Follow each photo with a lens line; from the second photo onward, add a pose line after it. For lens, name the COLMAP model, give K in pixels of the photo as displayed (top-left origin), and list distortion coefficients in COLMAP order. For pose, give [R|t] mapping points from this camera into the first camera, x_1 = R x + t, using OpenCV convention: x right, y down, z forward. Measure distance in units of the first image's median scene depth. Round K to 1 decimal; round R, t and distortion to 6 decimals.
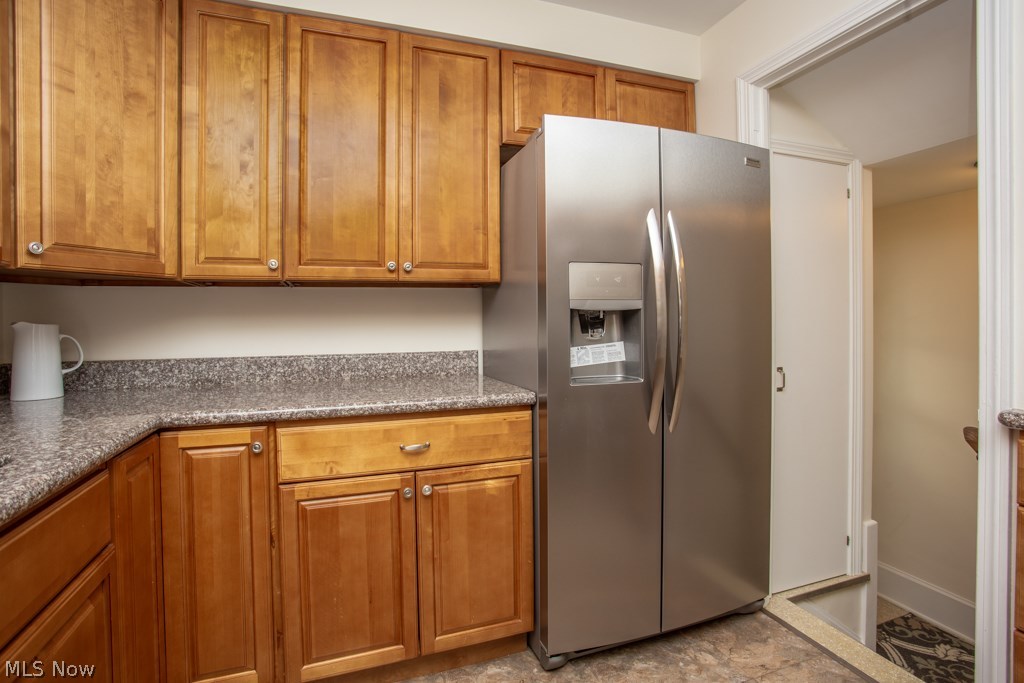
lens RADIAL K [[515.9, 0, 514.6], [0, 515.9, 327.6], [0, 0, 1]] dist [-0.085408, 0.038549]
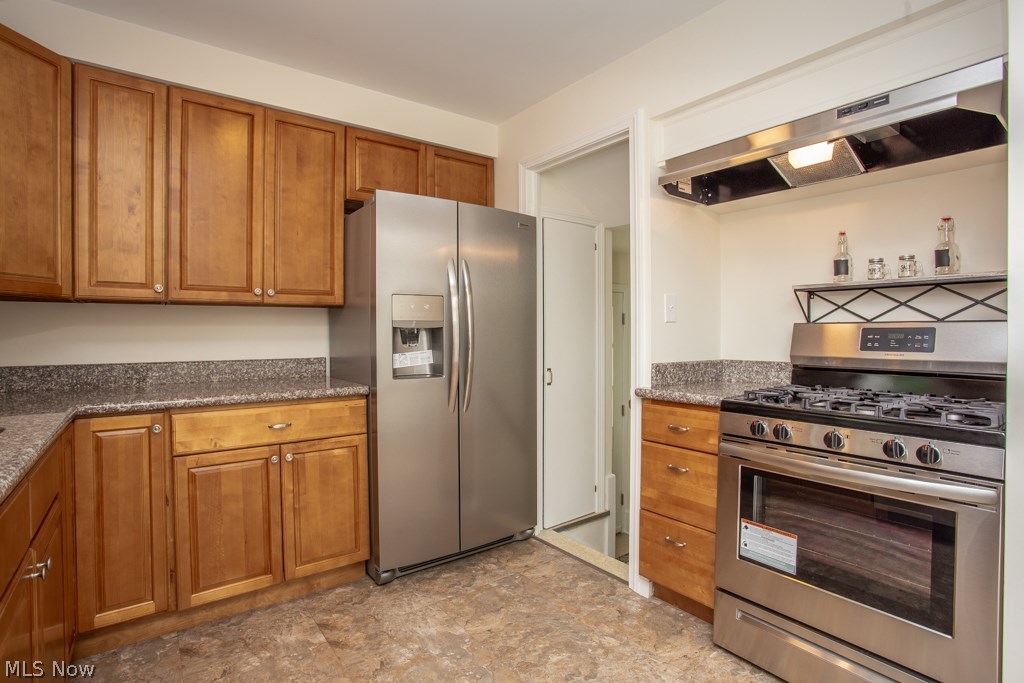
lens RADIAL K [[500.9, 0, 500.5], [0, 500.9, 336.6], [0, 0, 1]] dist [-0.075793, 0.030560]
pose [[0.958132, 0.005338, 0.286276, -0.007126], [-0.004350, 0.999982, -0.004089, -0.004584], [-0.286293, 0.002673, 0.958139, -0.397569]]
